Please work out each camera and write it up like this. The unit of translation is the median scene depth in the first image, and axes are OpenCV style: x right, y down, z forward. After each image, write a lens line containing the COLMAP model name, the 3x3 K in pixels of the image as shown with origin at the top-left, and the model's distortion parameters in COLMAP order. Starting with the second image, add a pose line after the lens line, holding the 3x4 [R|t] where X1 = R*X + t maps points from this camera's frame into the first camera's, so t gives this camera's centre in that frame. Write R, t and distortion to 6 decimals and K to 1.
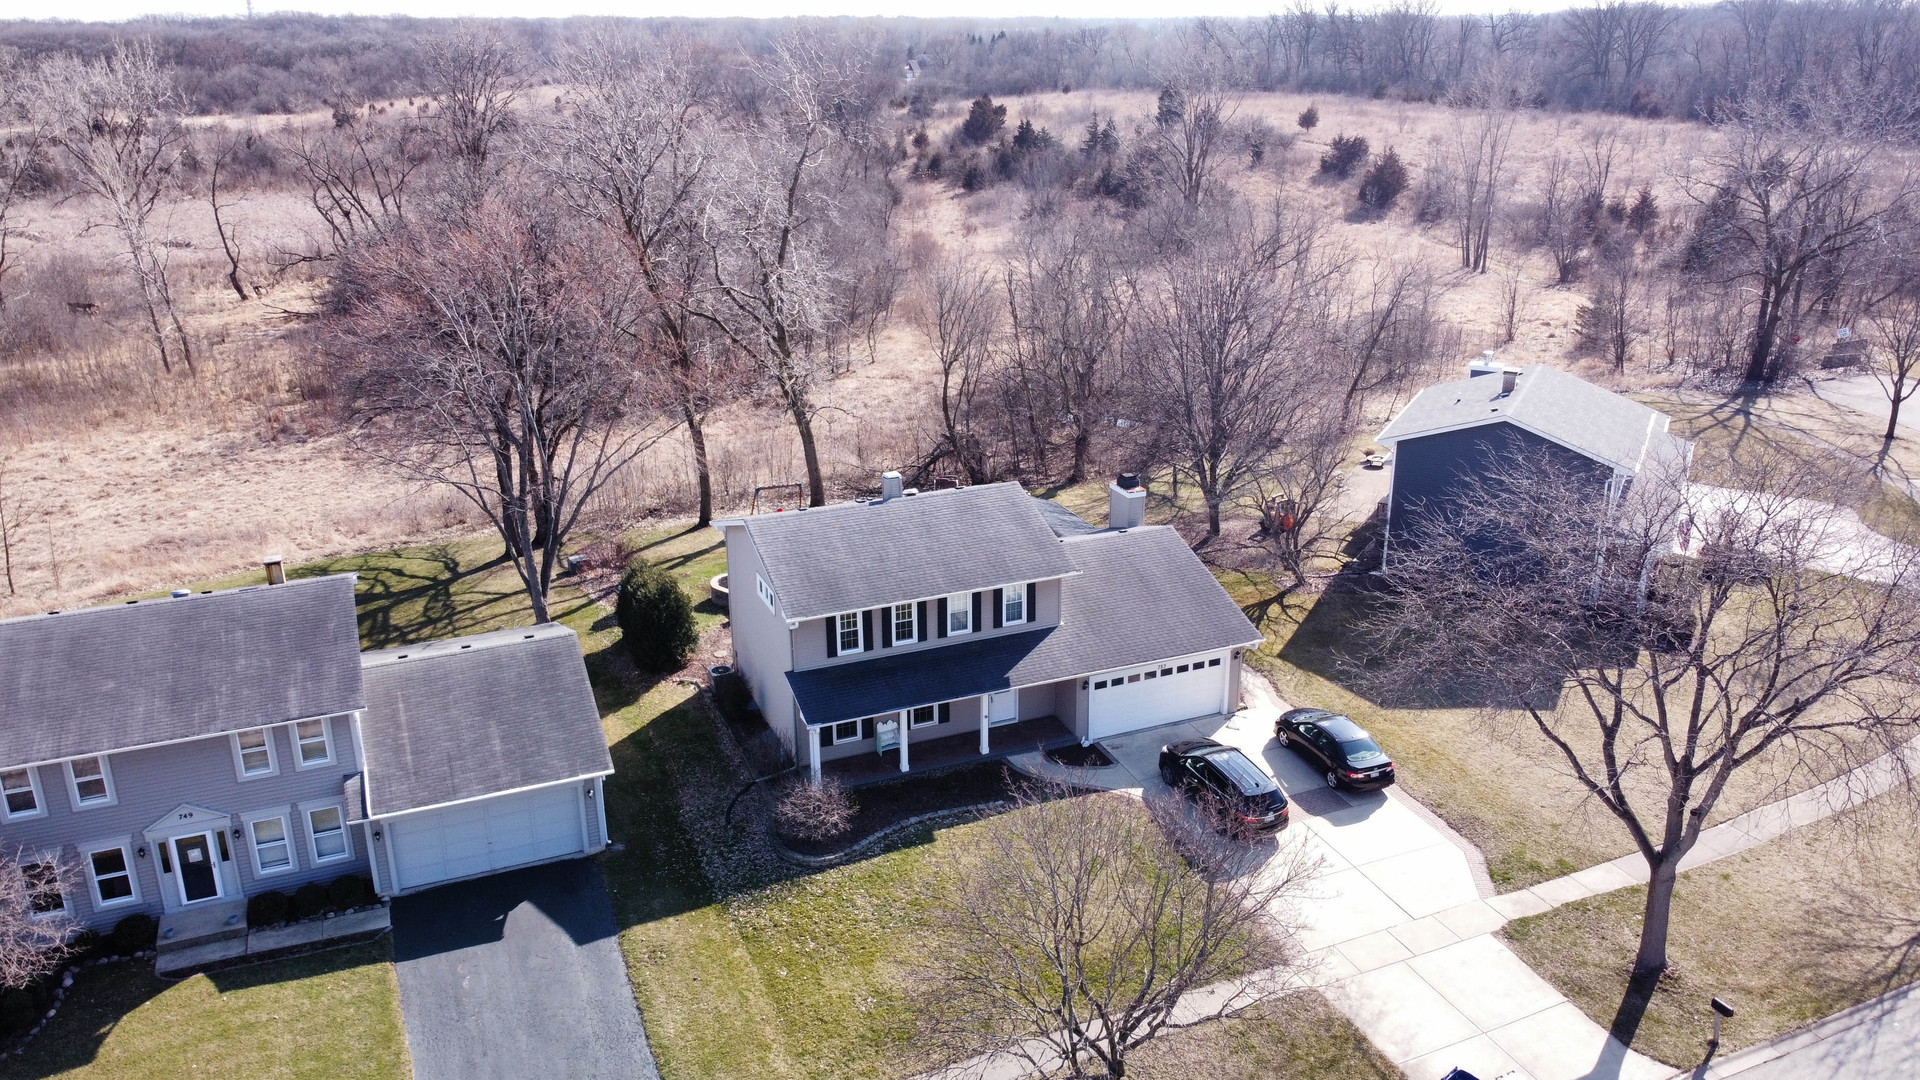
lens RADIAL K [[1464.7, 0, 968.5], [0, 1464.7, 545.0], [0, 0, 1]] dist [0.012310, -0.000616]
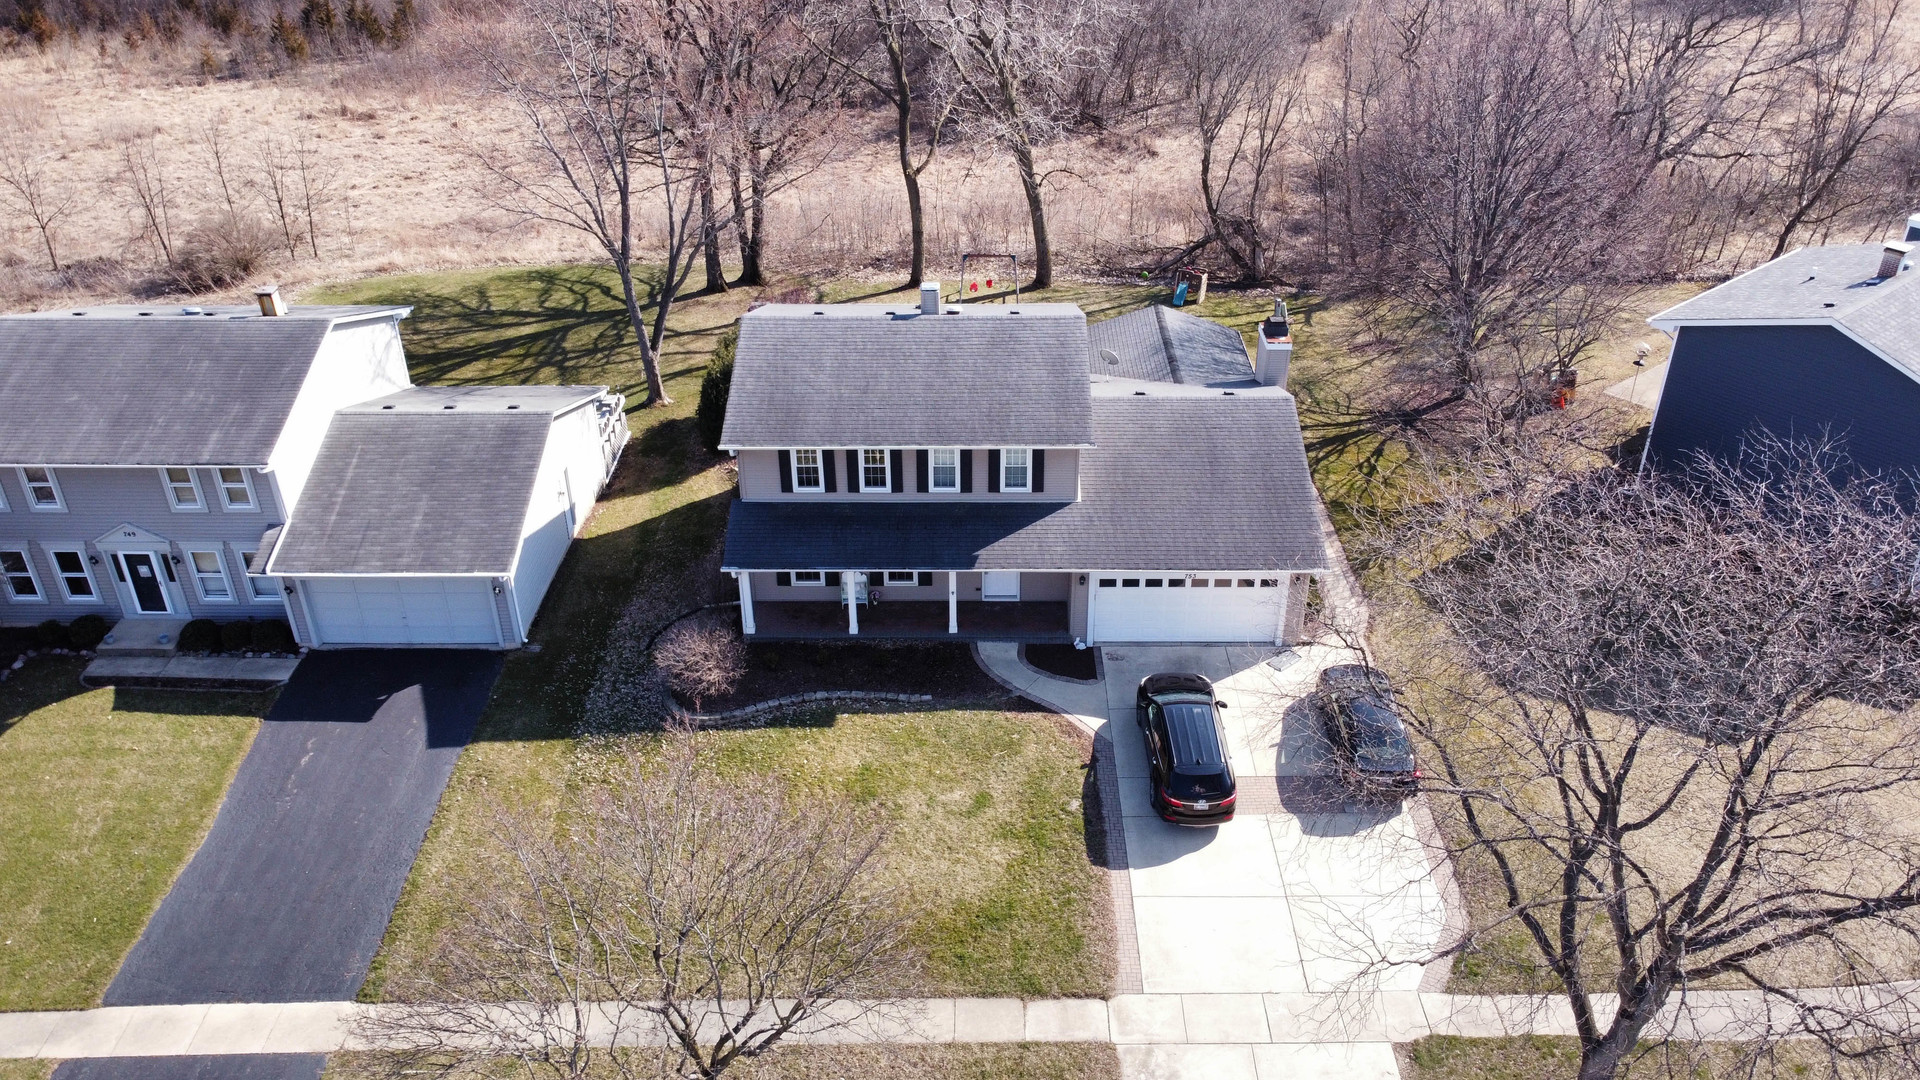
lens RADIAL K [[1464.7, 0, 960.4], [0, 1464.7, 532.0], [0, 0, 1]] dist [0.012310, -0.000616]
pose [[0.915262, 0.206765, -0.345752, 0.324439], [-0.137385, 0.966993, 0.214594, -0.107914], [0.378710, -0.148909, 0.913458, 0.243863]]
